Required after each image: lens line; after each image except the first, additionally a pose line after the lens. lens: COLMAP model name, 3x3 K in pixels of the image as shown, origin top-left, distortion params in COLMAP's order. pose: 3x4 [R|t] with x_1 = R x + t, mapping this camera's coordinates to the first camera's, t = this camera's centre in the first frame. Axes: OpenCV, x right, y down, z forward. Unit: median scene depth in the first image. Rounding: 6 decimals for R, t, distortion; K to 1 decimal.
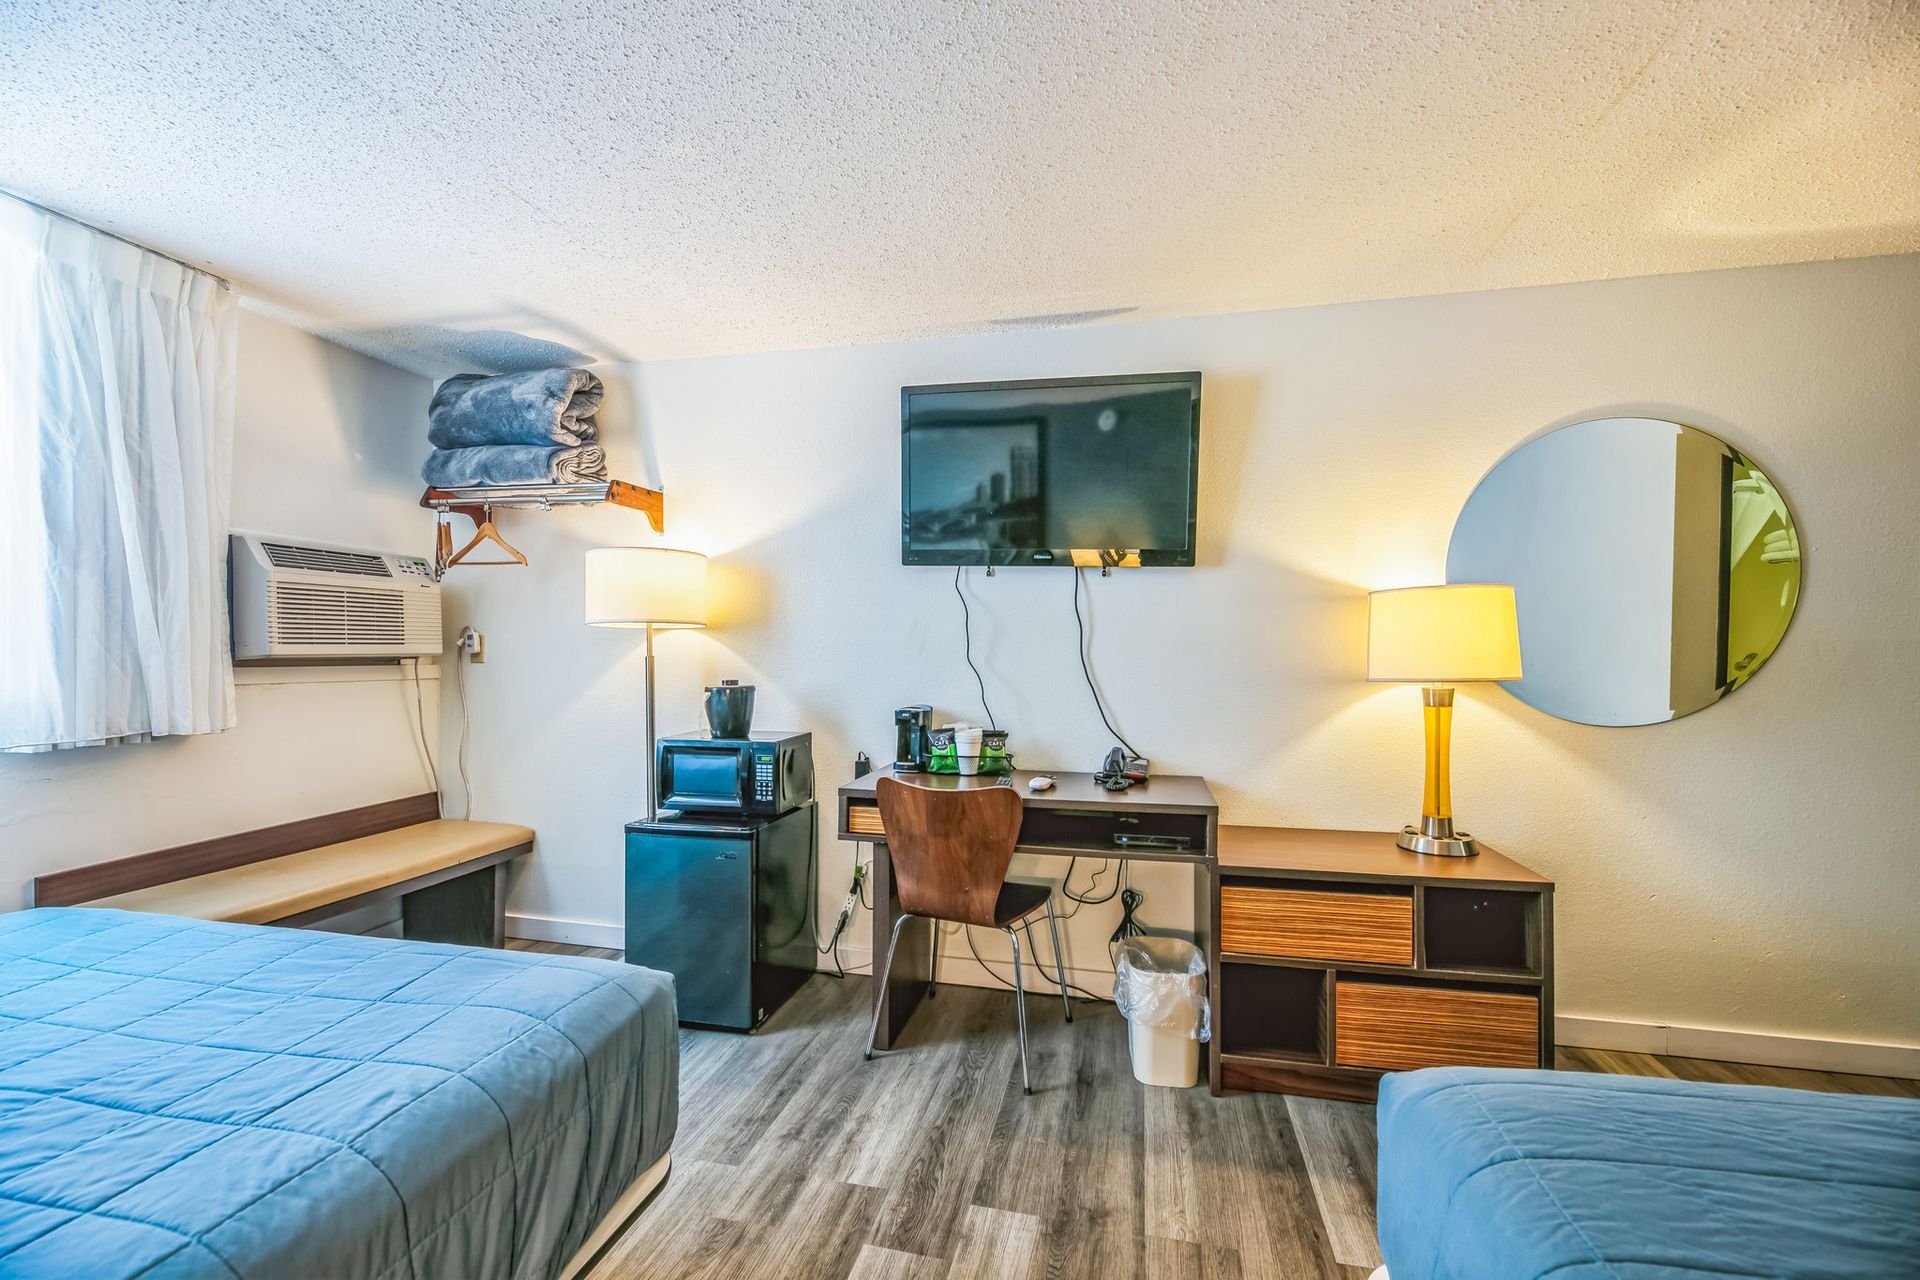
lens RADIAL K [[791.7, 0, 967.5], [0, 791.7, 648.4], [0, 0, 1]] dist [-0.001747, -0.000343]
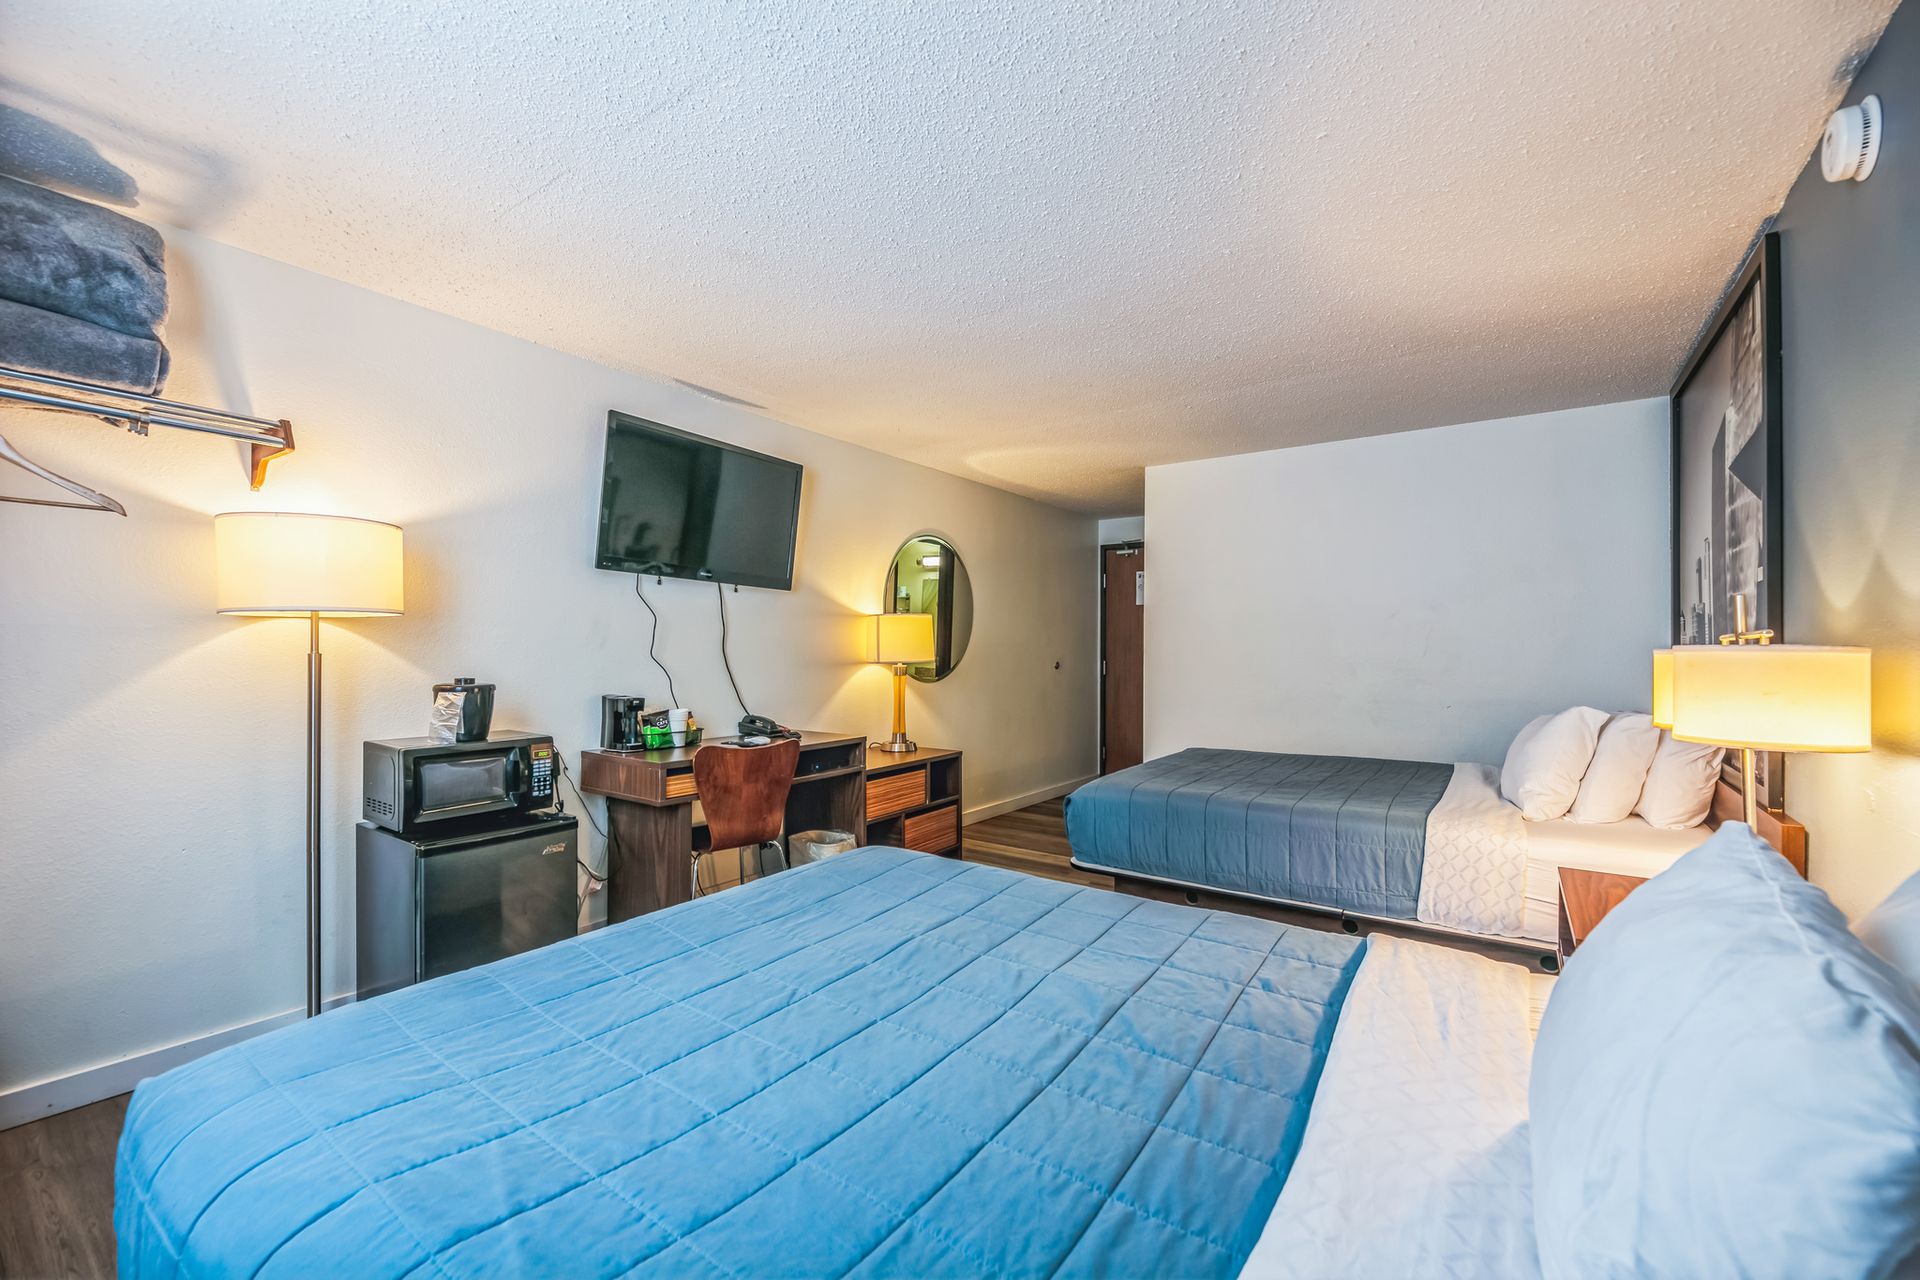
lens RADIAL K [[776.4, 0, 963.0], [0, 776.4, 656.5], [0, 0, 1]] dist [-0.000449, -0.003376]
pose [[0.378111, -0.012769, 0.925672, -0.930330], [-0.004359, 0.999869, 0.015573, -0.002349], [-0.925750, -0.009924, 0.378006, 0.126644]]
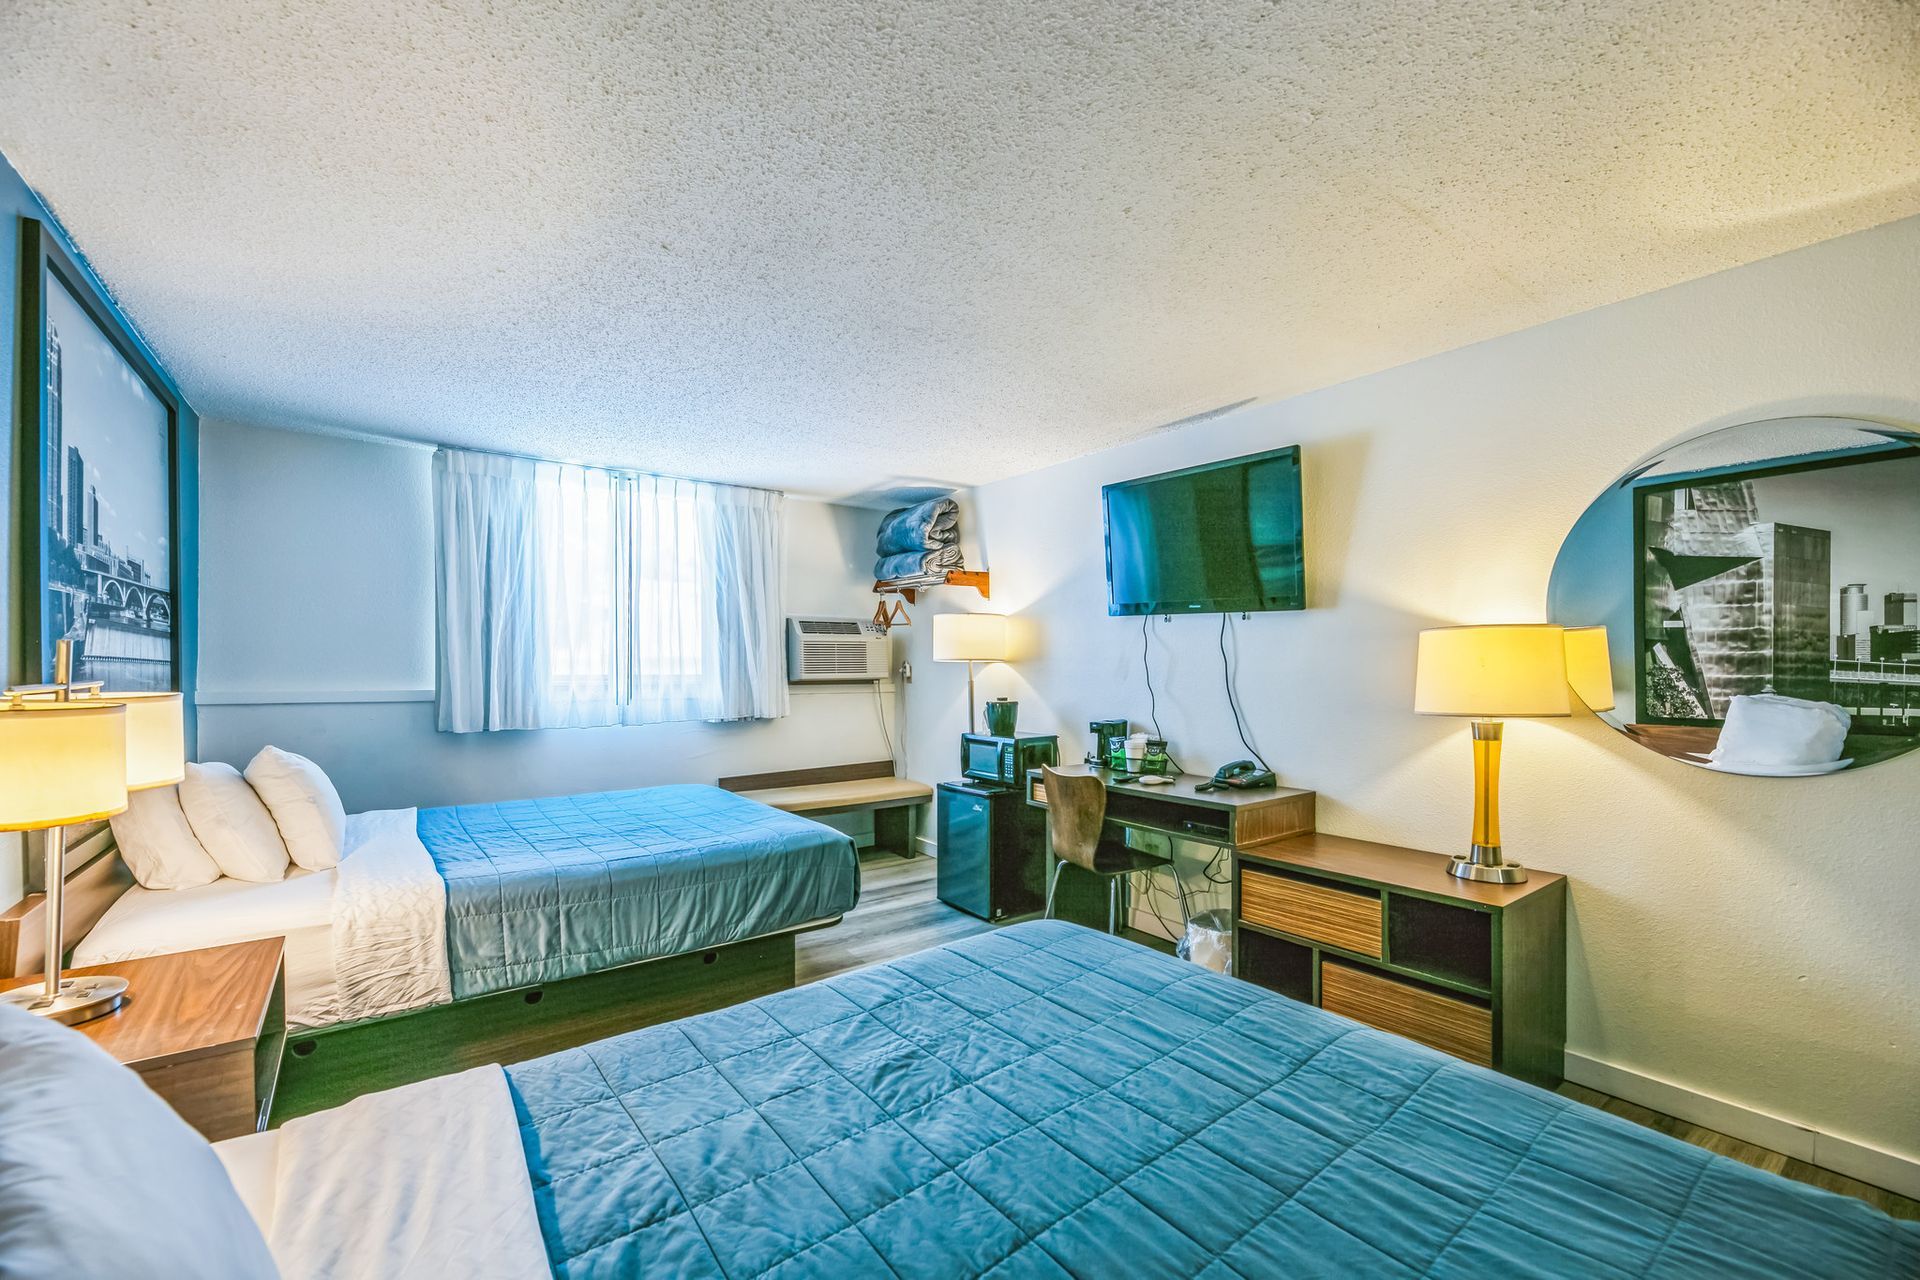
lens RADIAL K [[795.6, 0, 953.2], [0, 795.6, 666.0], [0, 0, 1]] dist [-0.000278, -0.000163]
pose [[0.753290, -0.001750, -0.657686, 0.643367], [0.005427, 0.999979, 0.003555, -0.026602], [0.657666, -0.006247, 0.753284, -0.214802]]
